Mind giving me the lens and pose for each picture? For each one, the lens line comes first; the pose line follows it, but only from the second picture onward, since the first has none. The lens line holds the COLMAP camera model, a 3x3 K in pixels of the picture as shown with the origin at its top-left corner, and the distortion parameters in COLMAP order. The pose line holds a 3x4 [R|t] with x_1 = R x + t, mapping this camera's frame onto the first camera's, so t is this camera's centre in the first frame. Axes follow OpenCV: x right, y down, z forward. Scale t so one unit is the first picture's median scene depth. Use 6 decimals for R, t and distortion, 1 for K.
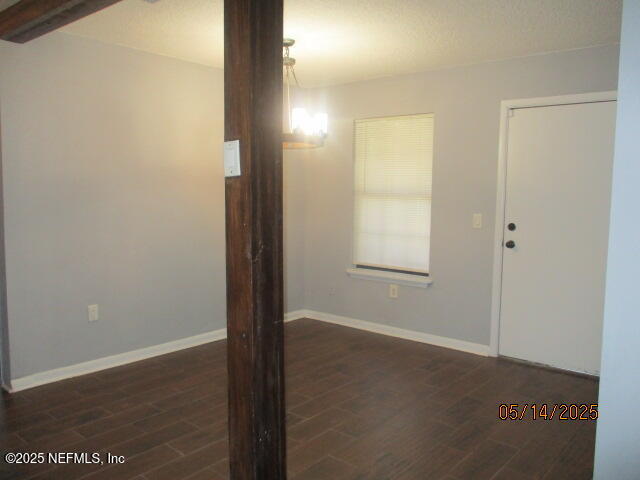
lens RADIAL K [[536.3, 0, 320.0], [0, 536.3, 240.0], [0, 0, 1]] dist [-0.018744, -0.000109]
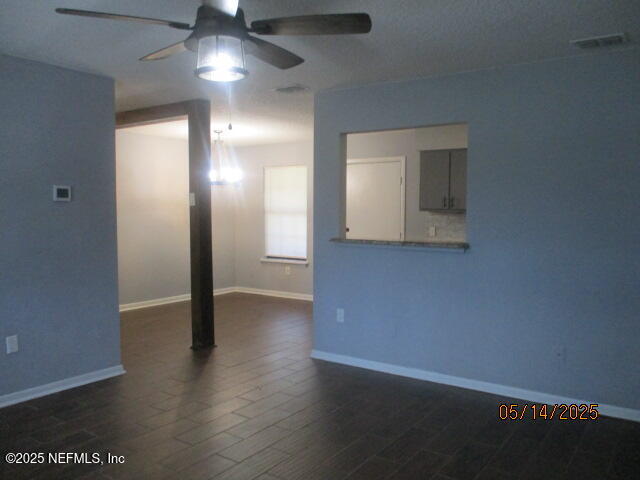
lens RADIAL K [[536.3, 0, 320.0], [0, 536.3, 240.0], [0, 0, 1]] dist [-0.018744, -0.000109]
pose [[0.996146, -0.012766, 0.086774, 0.109828], [0.015416, 0.999433, -0.029940, 0.059625], [-0.086342, 0.031162, 0.995778, -0.781041]]
